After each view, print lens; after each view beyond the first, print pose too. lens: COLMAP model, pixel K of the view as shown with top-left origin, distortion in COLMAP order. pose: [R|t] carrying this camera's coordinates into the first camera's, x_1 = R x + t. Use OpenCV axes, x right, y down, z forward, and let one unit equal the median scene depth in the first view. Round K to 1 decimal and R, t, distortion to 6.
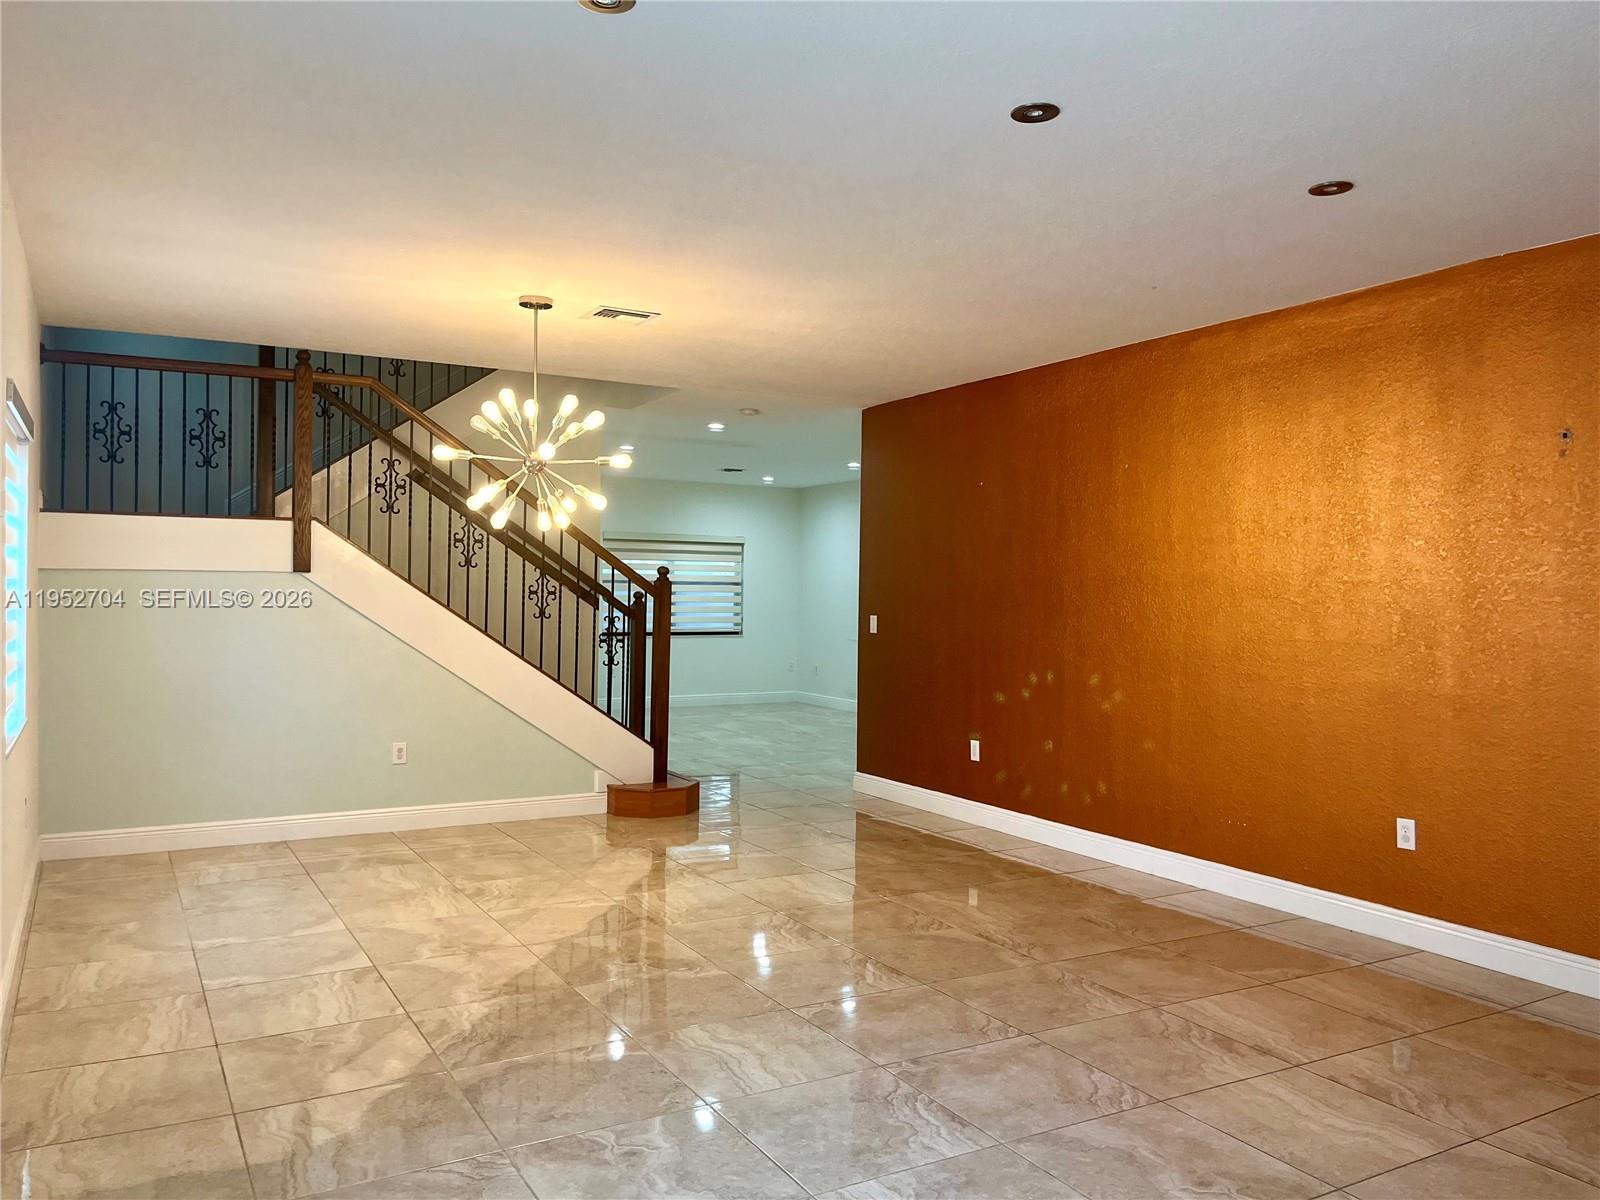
lens RADIAL K [[1222.3, 0, 804.5], [0, 1222.3, 603.9], [0, 0, 1]] dist [0.041763, -0.023913]
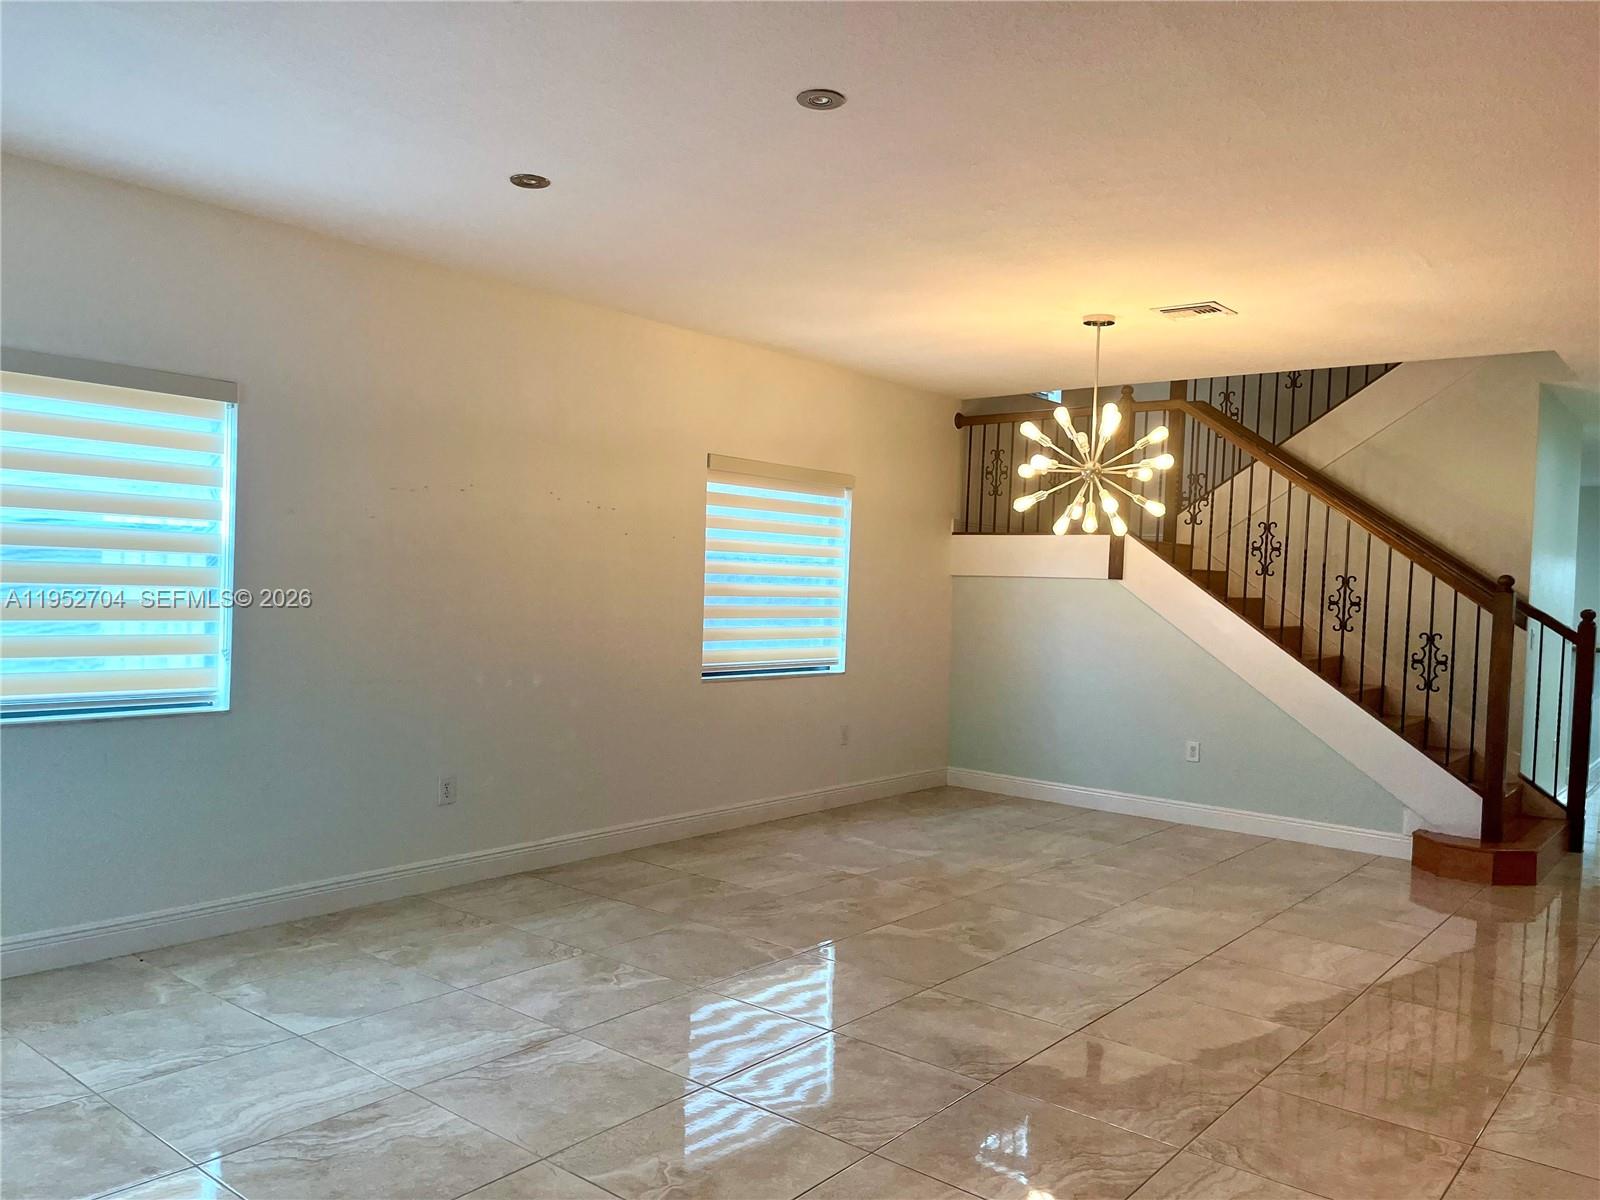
lens RADIAL K [[1222.3, 0, 797.6], [0, 1222.3, 600.8], [0, 0, 1]] dist [0.041763, -0.023913]
pose [[0.357388, 0.016799, -0.933805, 0.531851], [-0.040231, 0.999187, 0.002578, 0.003160], [0.933089, 0.036646, 0.357774, 0.301256]]
